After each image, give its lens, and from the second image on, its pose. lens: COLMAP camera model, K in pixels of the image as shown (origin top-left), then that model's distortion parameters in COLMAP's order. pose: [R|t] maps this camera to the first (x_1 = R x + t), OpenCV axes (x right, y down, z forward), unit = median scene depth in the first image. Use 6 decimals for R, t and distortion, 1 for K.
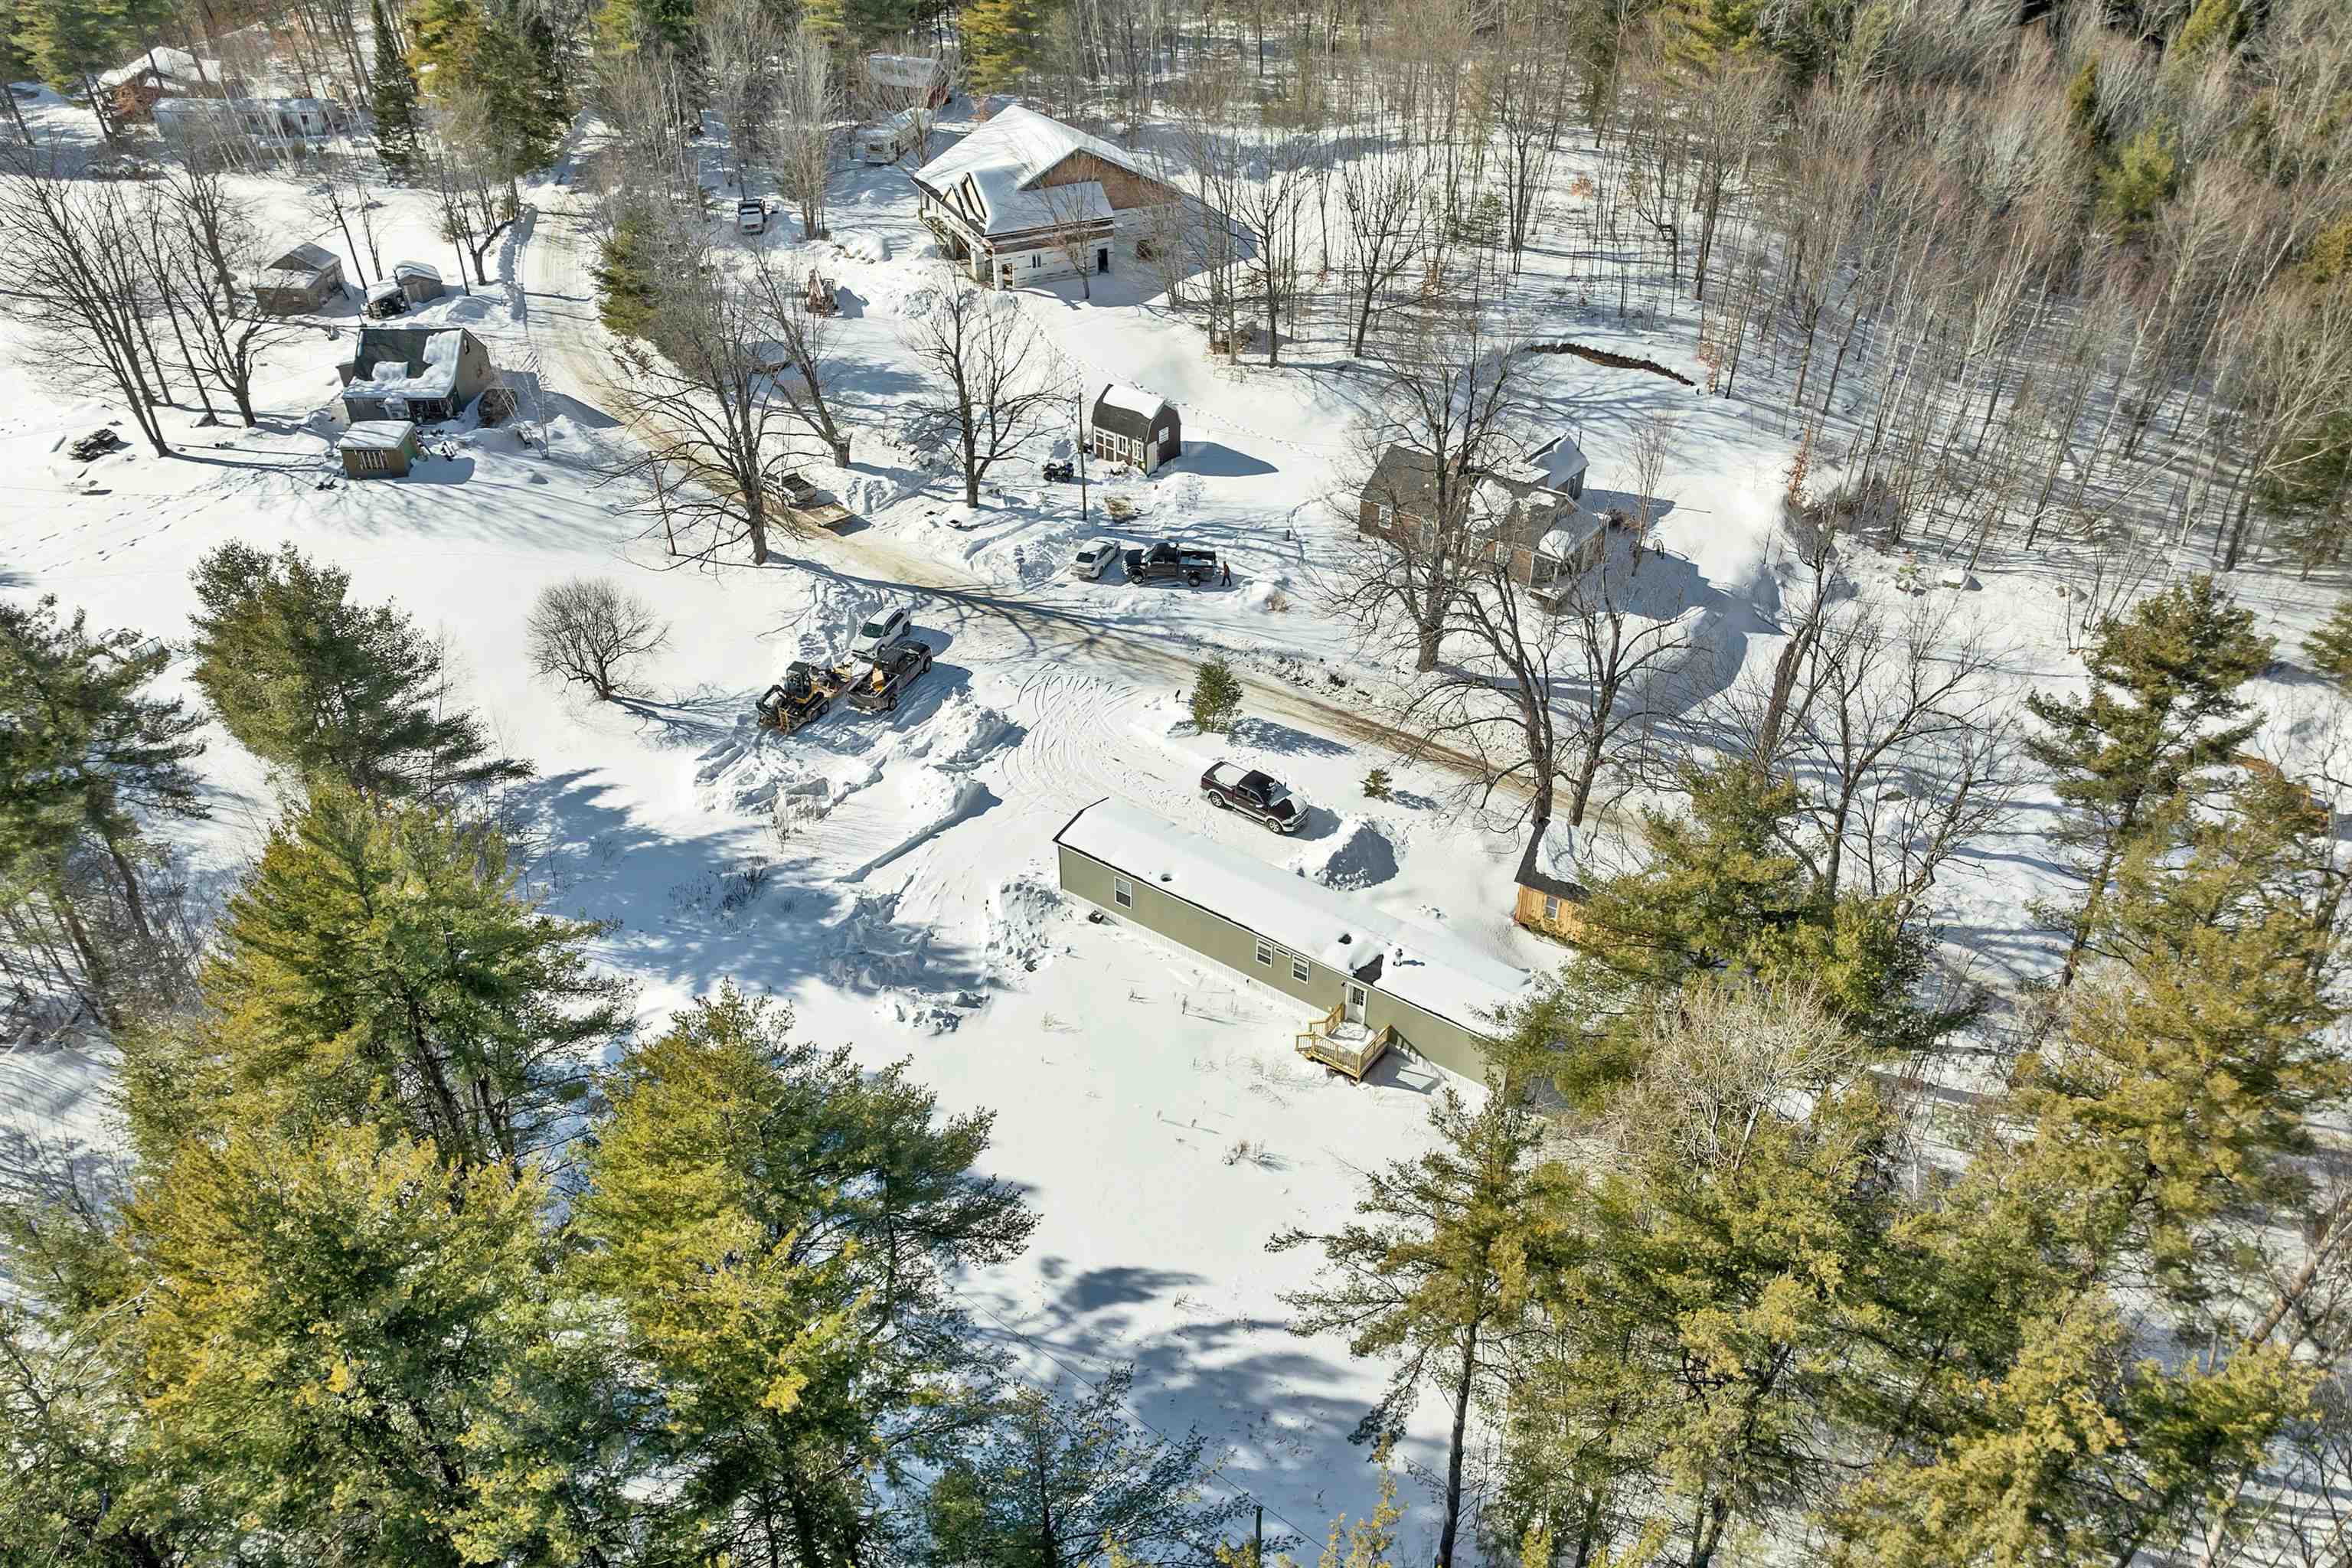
lens RADIAL K [[1550.8, 0, 1176.0], [0, 1550.8, 784.0], [0, 0, 1]] dist [-0.040302, 0.005539]
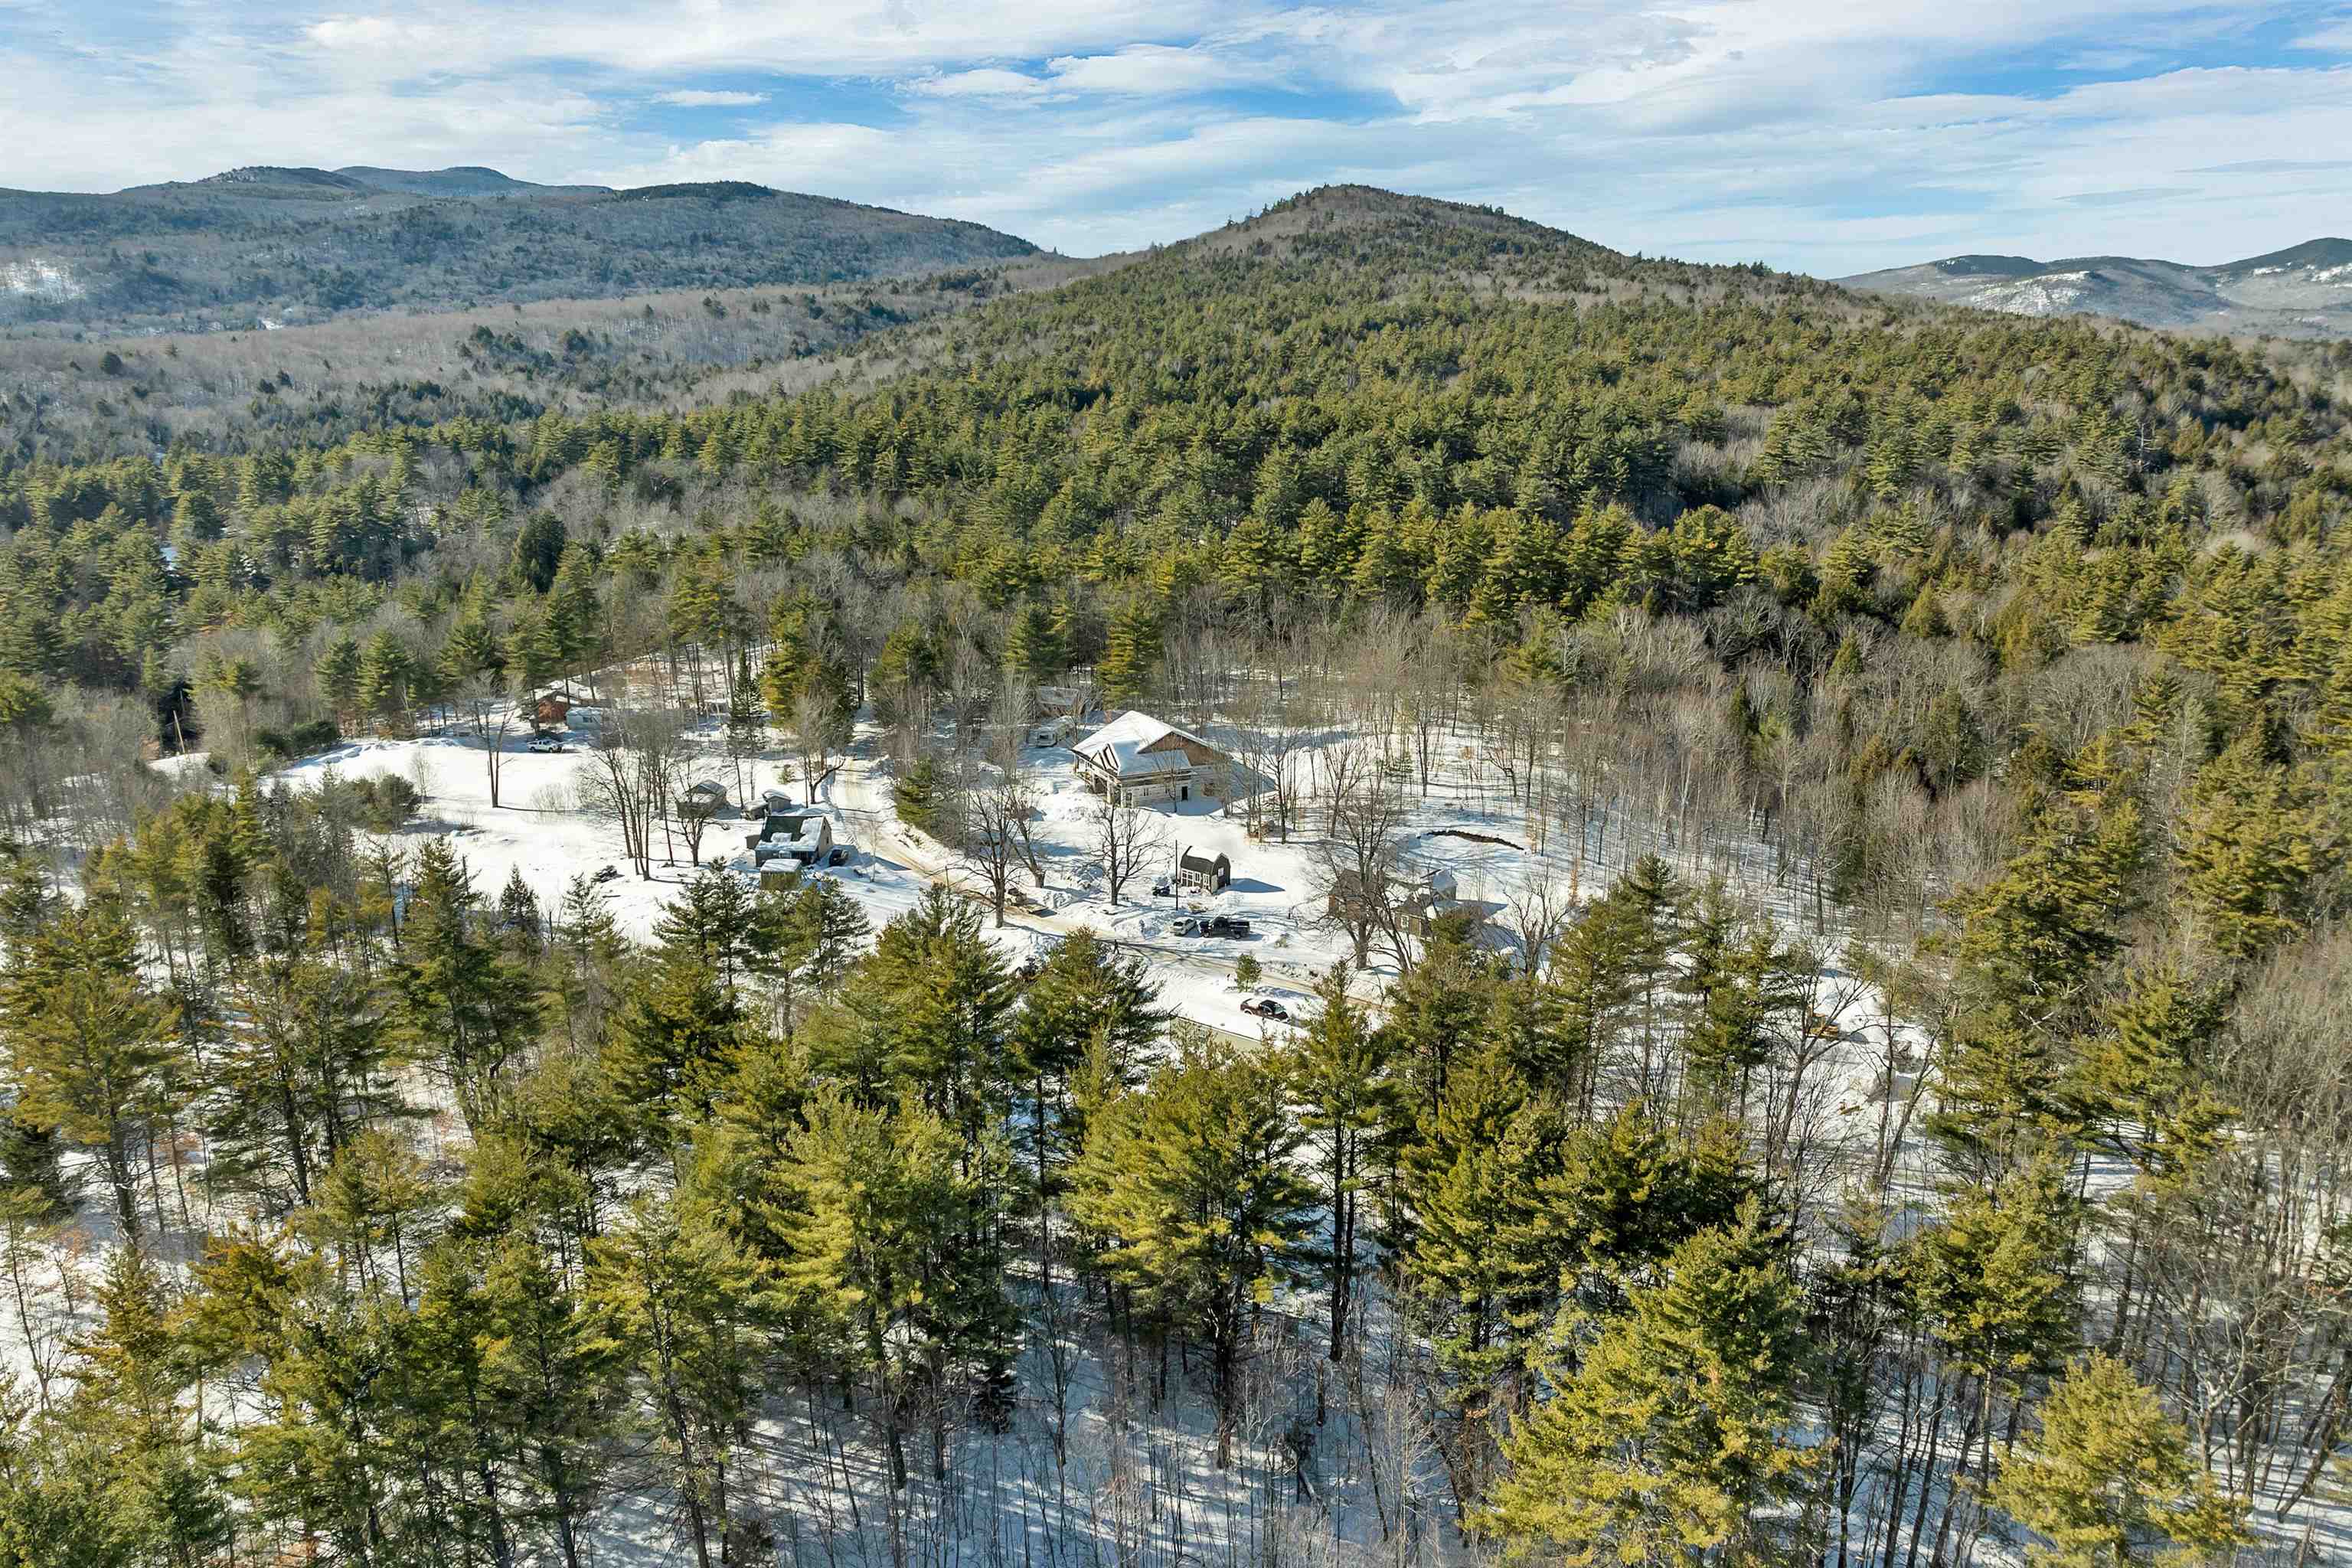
lens RADIAL K [[1683.2, 0, 1225.9], [0, 1683.2, 746.1], [0, 0, 1]] dist [-0.034041, -0.005588]
pose [[0.999997, 0.002446, -0.000952, -0.000519], [-0.002620, 0.907975, -0.419015, 0.427703], [-0.000161, 0.419016, 0.907979, -0.771036]]
